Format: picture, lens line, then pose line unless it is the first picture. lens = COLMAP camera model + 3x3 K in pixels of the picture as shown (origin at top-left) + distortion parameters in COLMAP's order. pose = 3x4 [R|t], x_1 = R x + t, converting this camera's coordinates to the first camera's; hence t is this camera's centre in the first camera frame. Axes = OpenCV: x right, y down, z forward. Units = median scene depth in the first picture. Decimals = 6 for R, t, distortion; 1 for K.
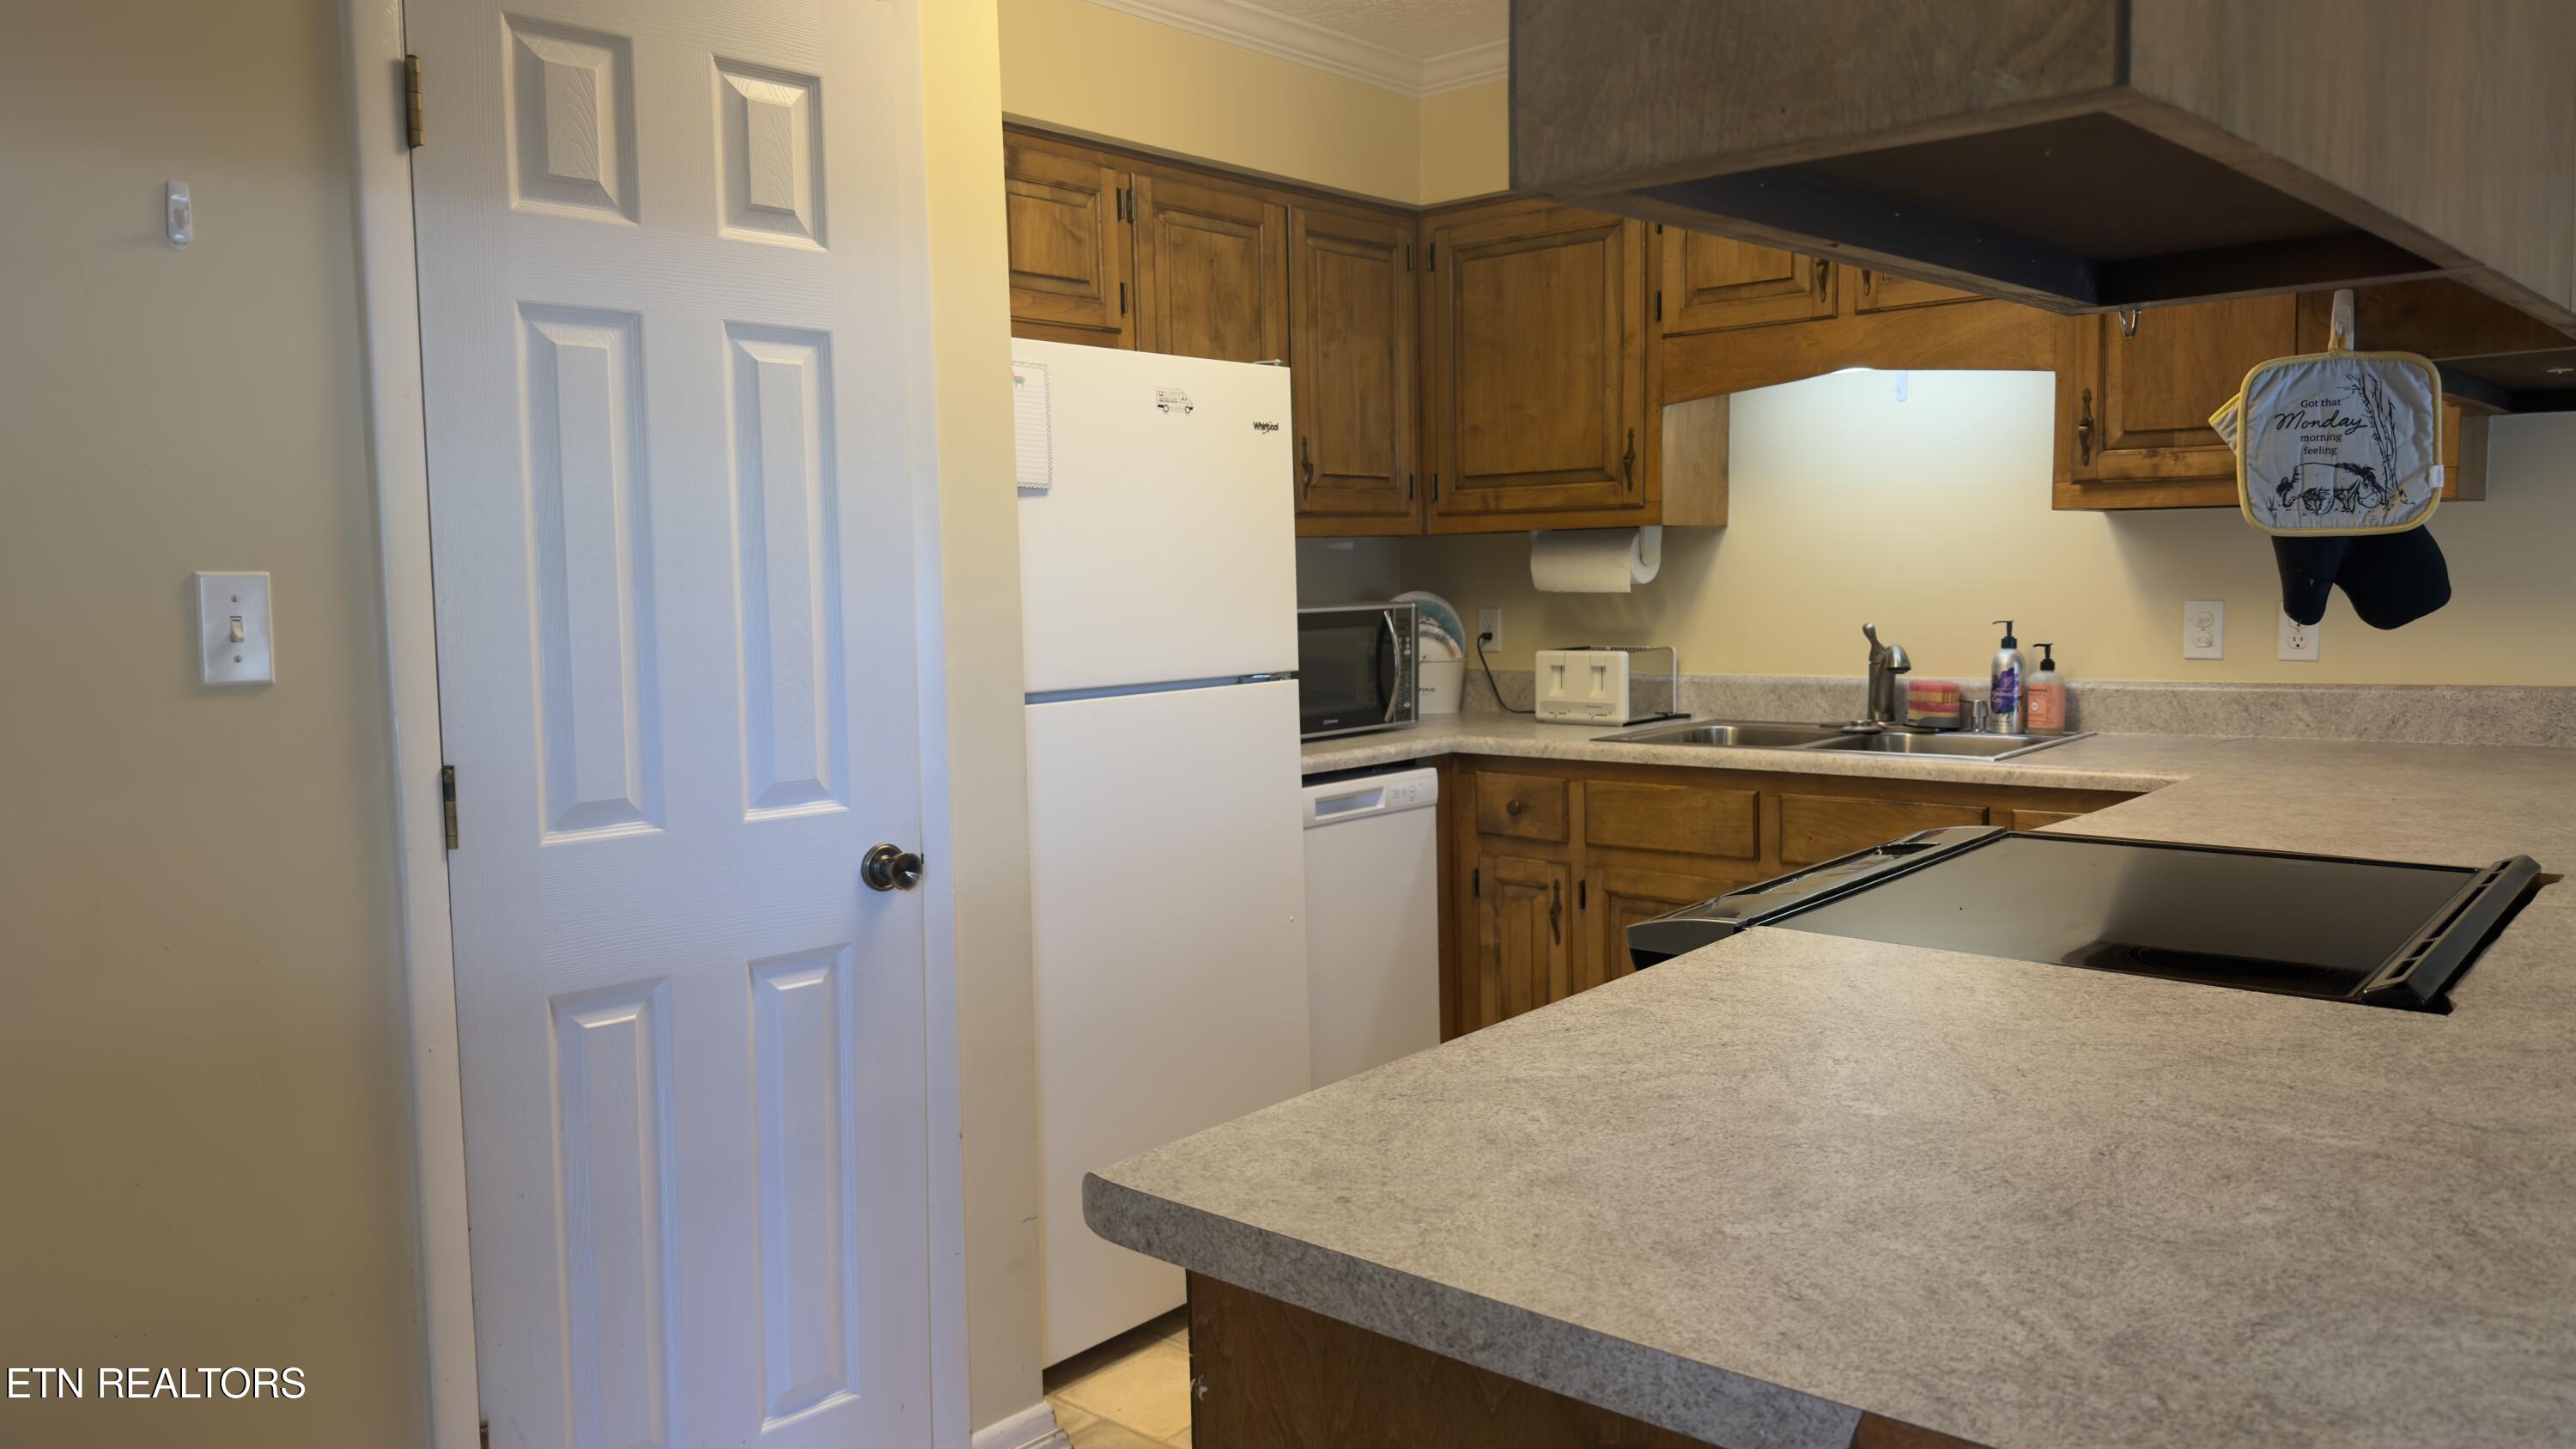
lens RADIAL K [[1753.9, 0, 1297.4], [0, 1753.9, 757.7], [0, 0, 1]] dist [0.127903, -0.228184]
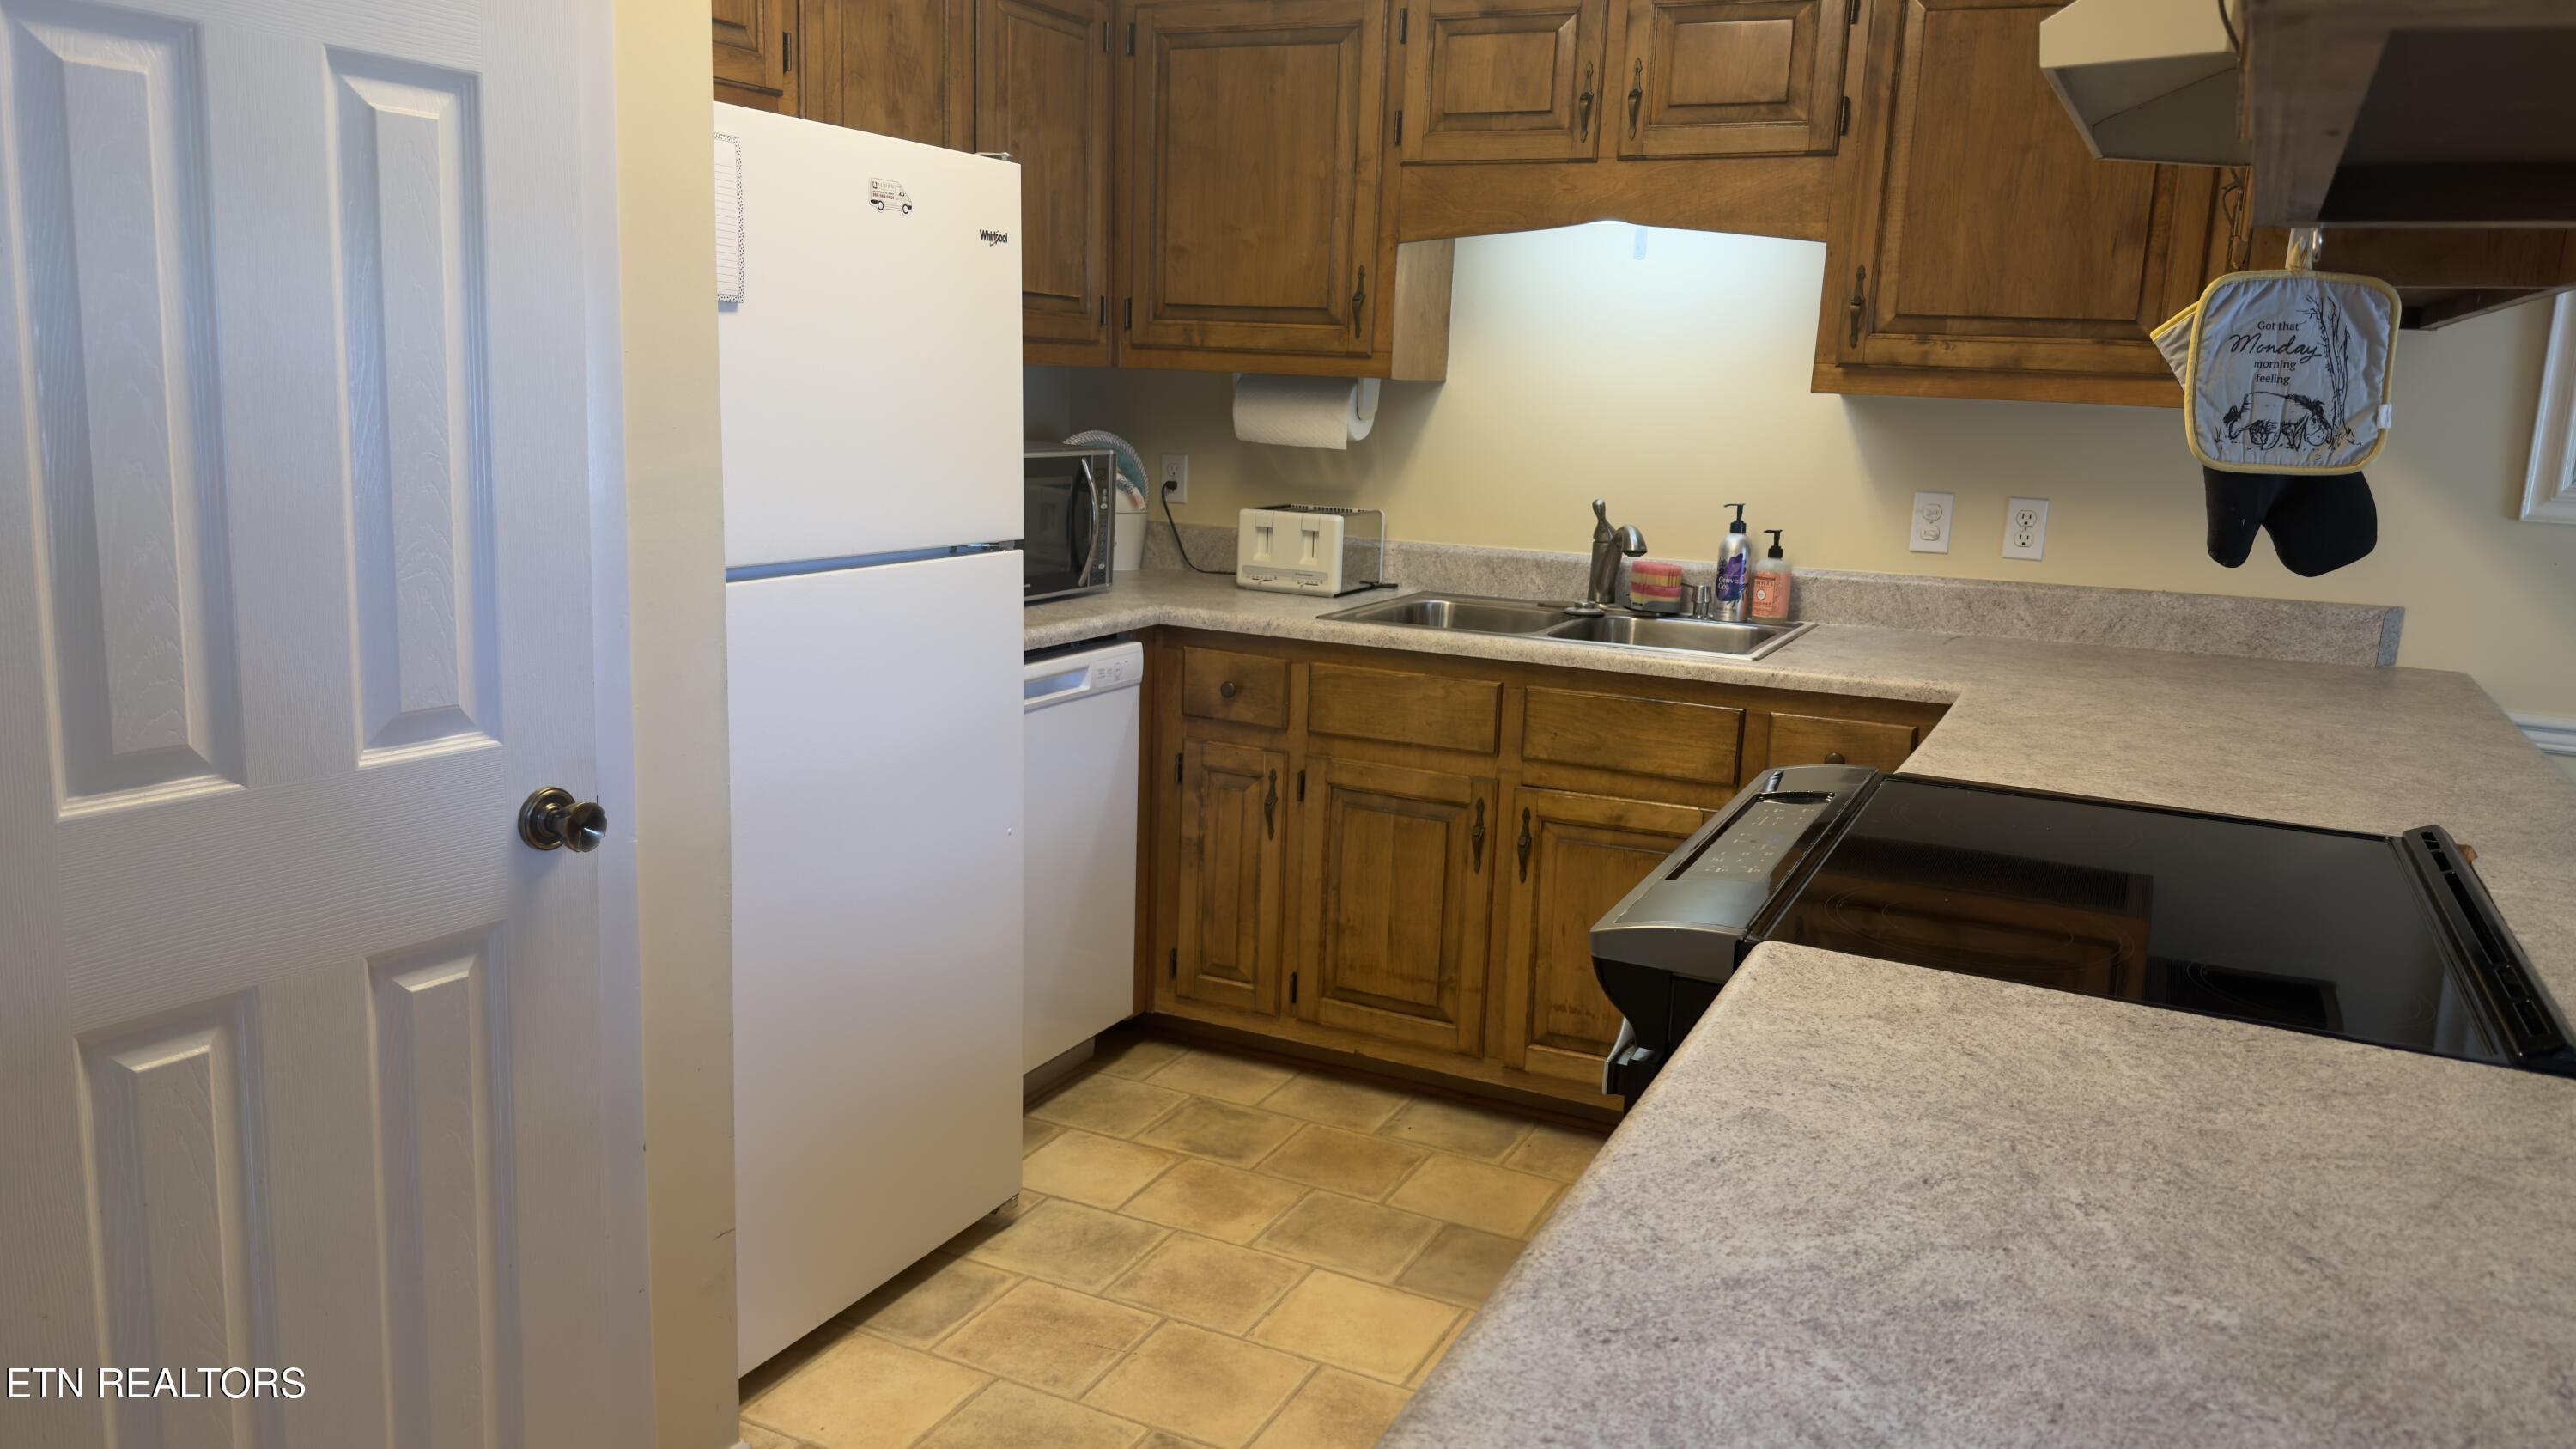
lens RADIAL K [[1753.9, 0, 1297.4], [0, 1753.9, 757.7], [0, 0, 1]] dist [0.127903, -0.228184]
pose [[0.965843, 0.003276, 0.259106, -0.078805], [-0.031203, 0.994115, 0.103741, -0.032427], [-0.257242, -0.108282, 0.960261, 0.127818]]
